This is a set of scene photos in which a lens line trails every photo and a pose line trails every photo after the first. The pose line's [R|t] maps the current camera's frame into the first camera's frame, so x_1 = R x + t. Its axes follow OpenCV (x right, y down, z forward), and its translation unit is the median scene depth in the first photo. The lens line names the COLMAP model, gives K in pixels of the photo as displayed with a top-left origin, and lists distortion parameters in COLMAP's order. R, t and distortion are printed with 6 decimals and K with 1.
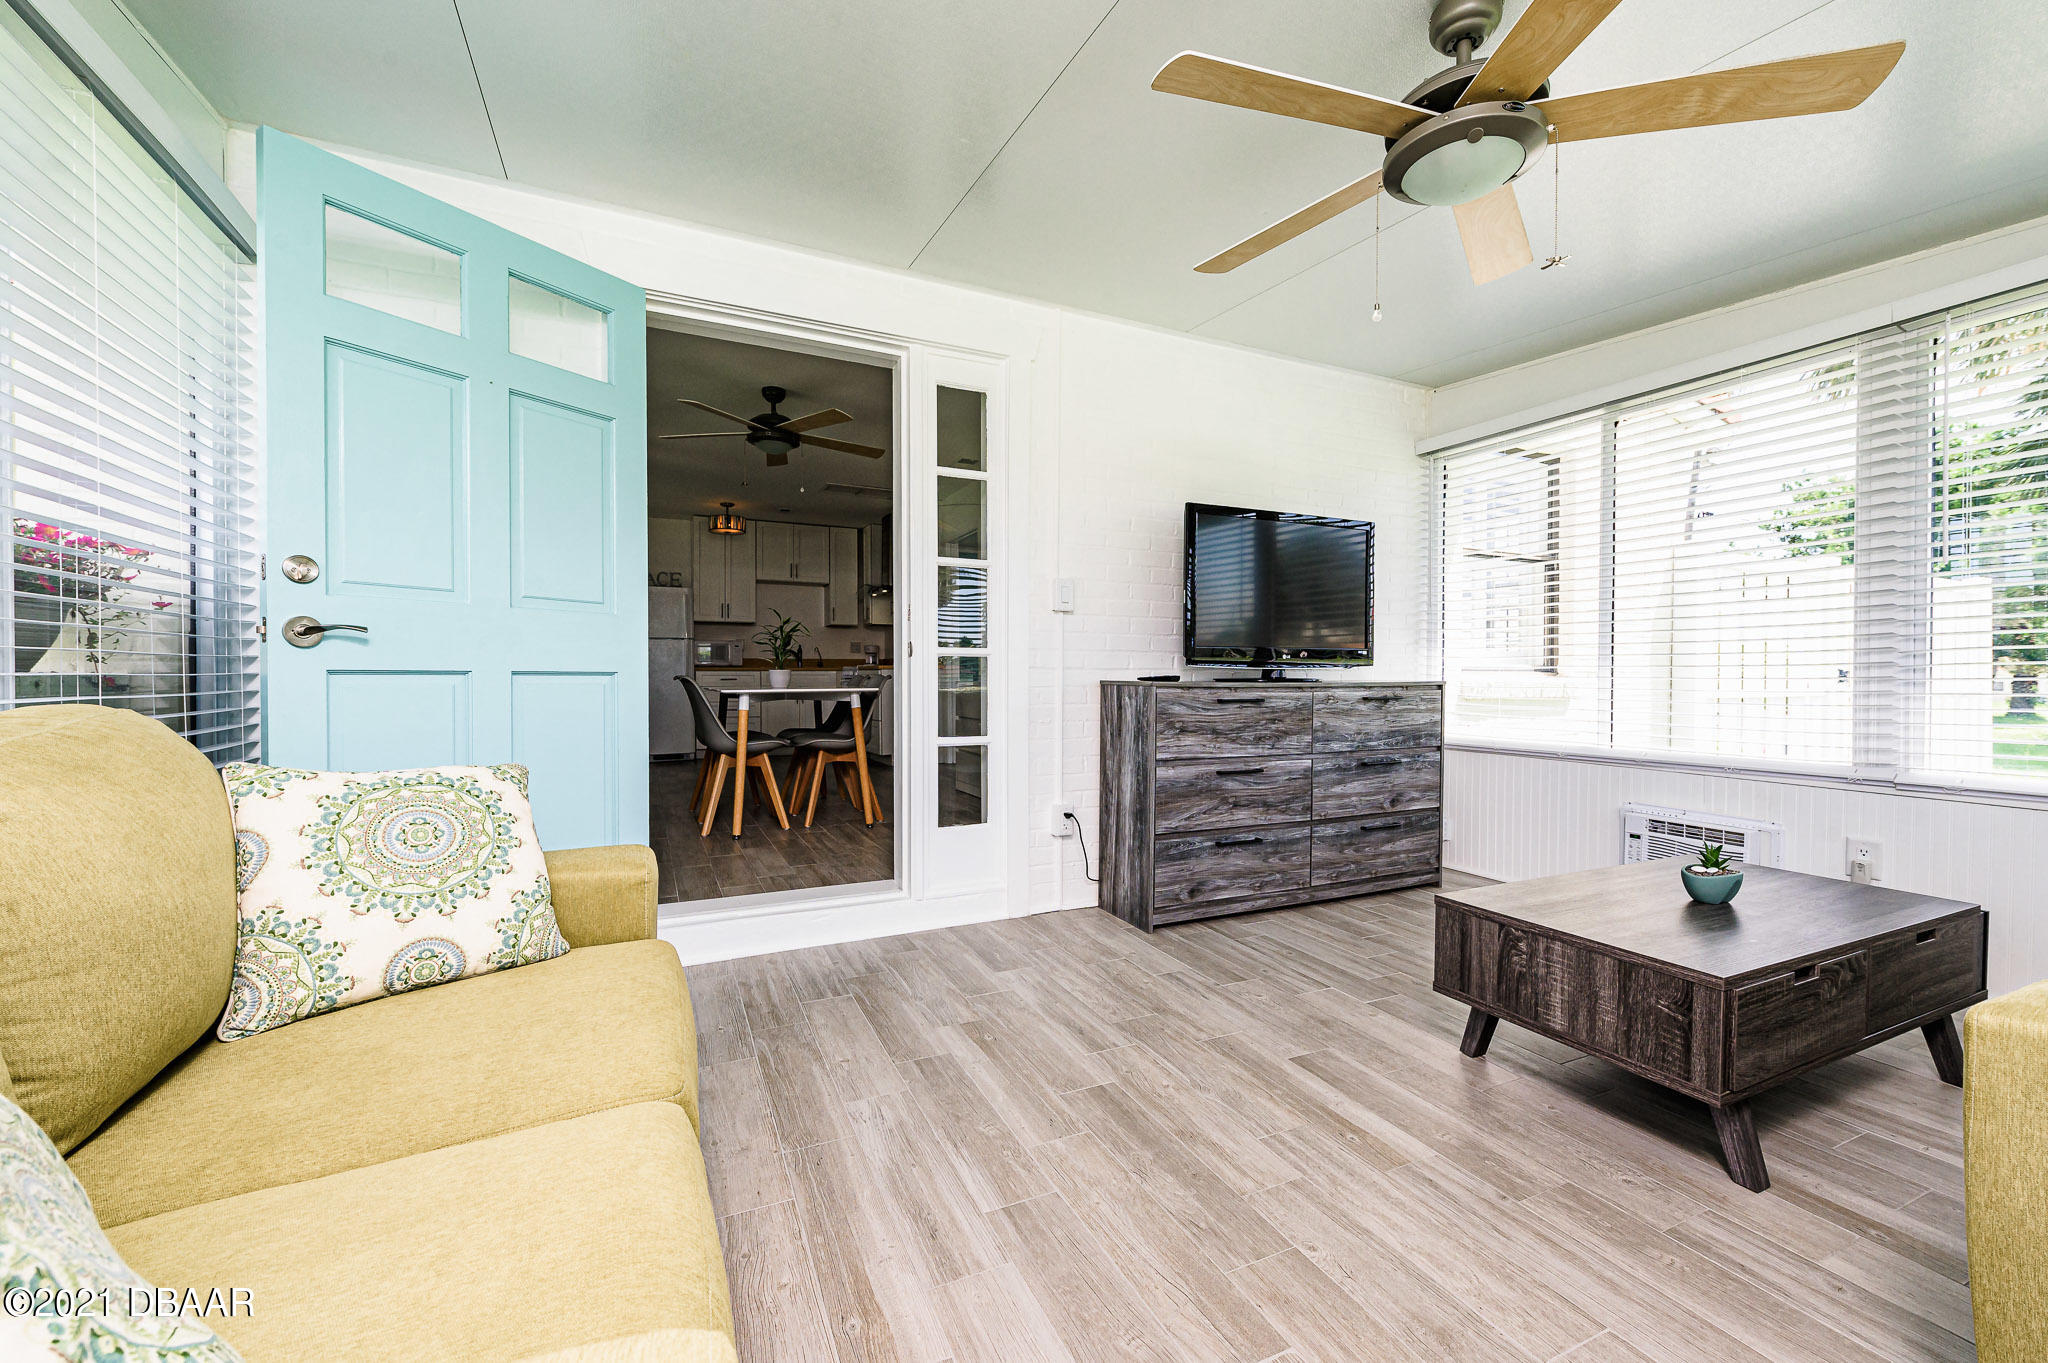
lens RADIAL K [[808.7, 0, 1023.2], [0, 808.7, 682.6], [0, 0, 1]] dist [-0.001040, -0.000169]
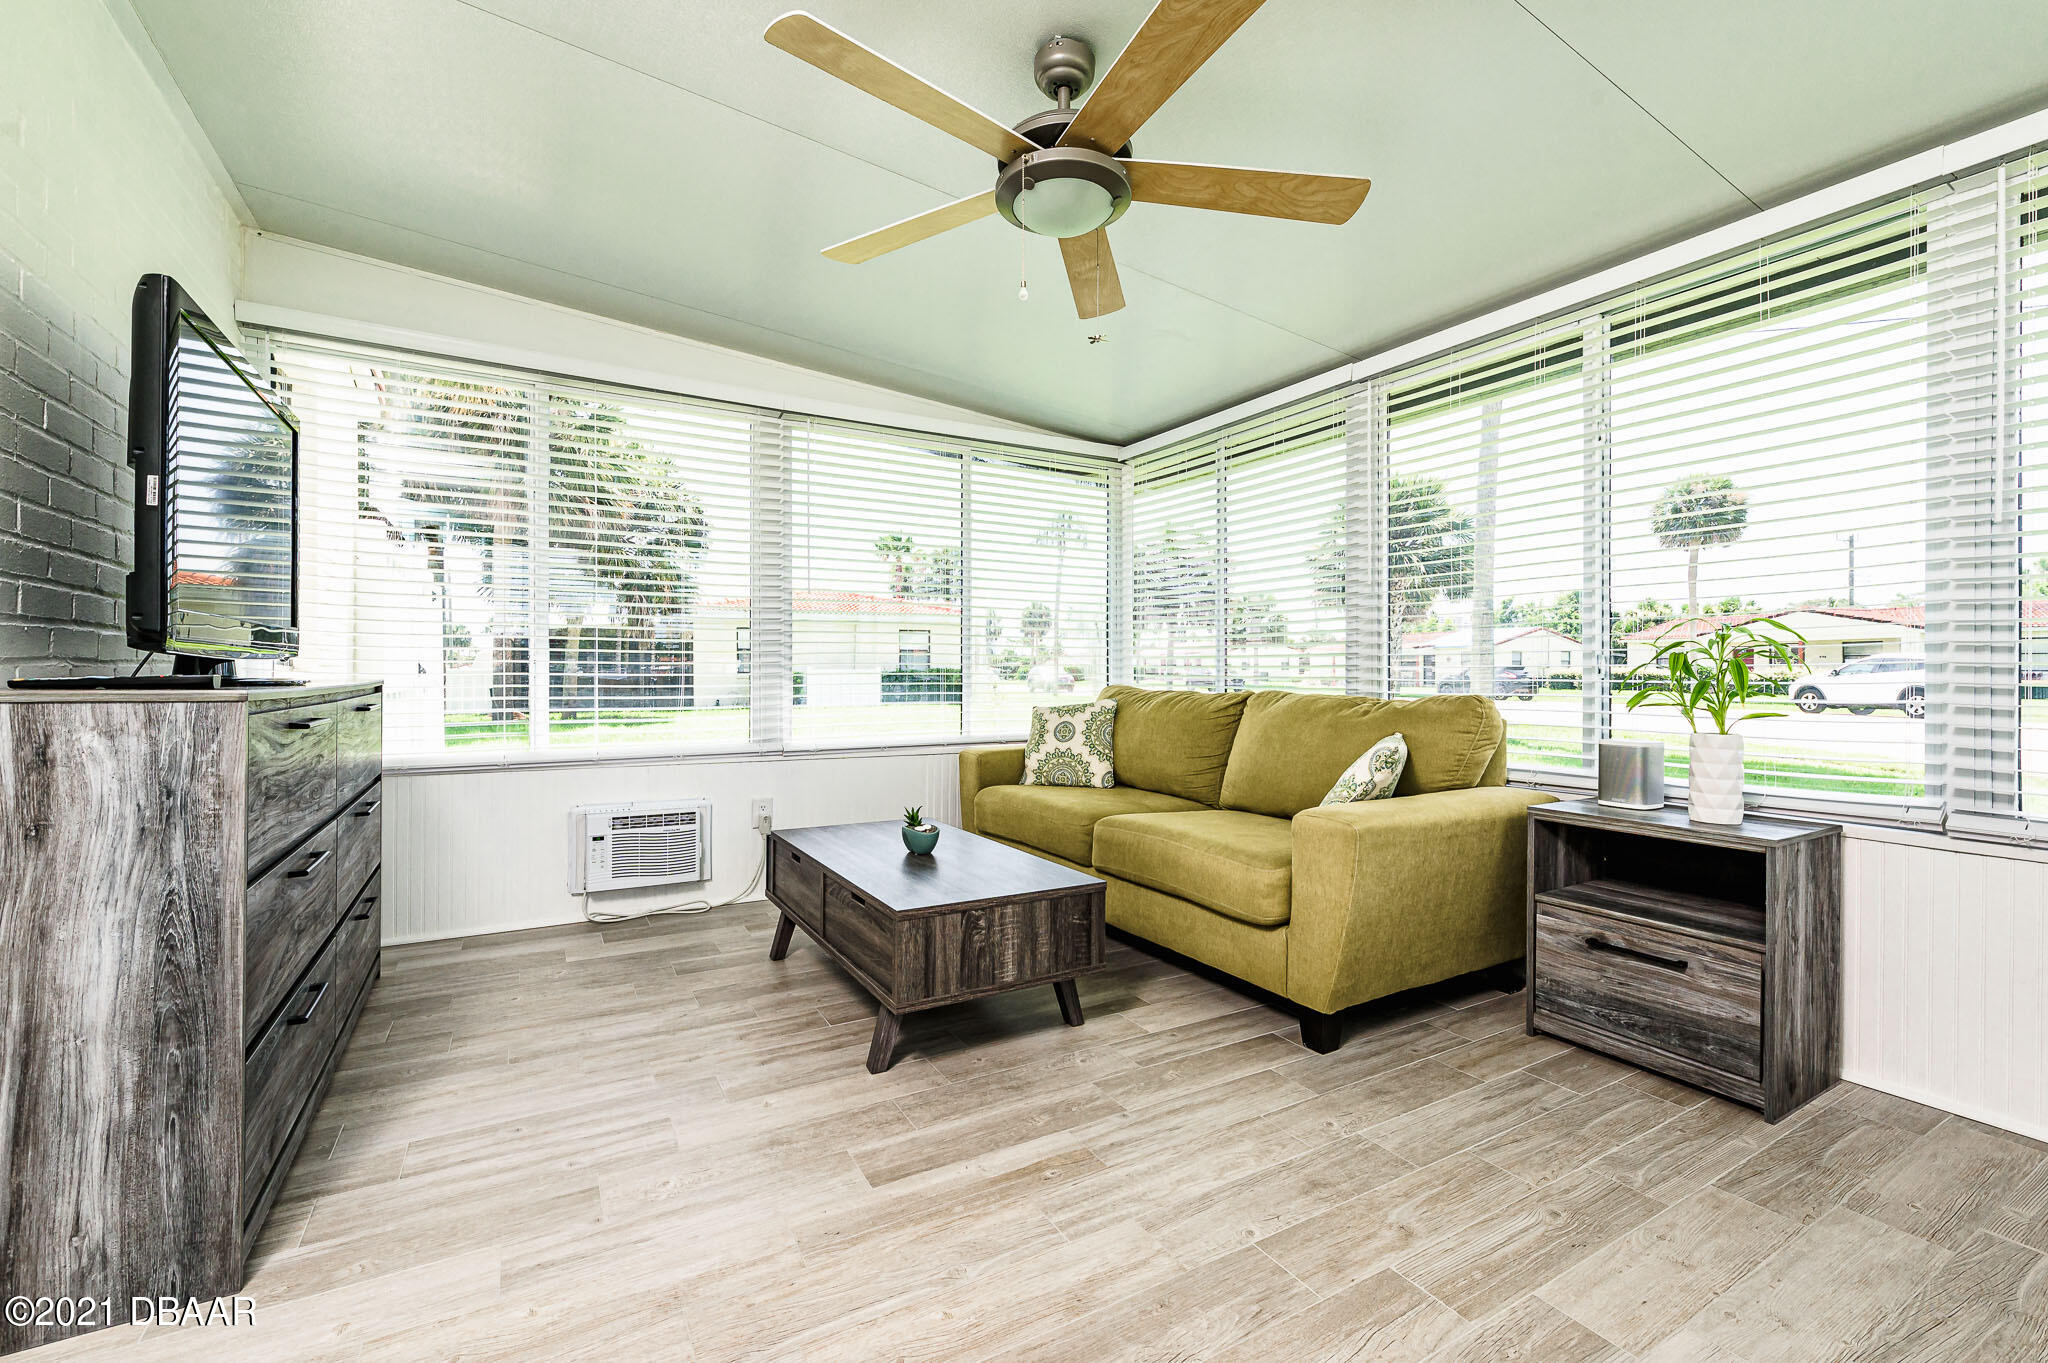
lens RADIAL K [[849.3, 0, 1017.6], [0, 849.3, 673.6], [0, 0, 1]] dist [-0.000246, 0.000058]
pose [[-0.089974, -0.004513, 0.995934, -0.475816], [0.006038, 0.999969, 0.005077, -0.013986], [-0.995926, 0.006470, -0.089944, 0.955981]]
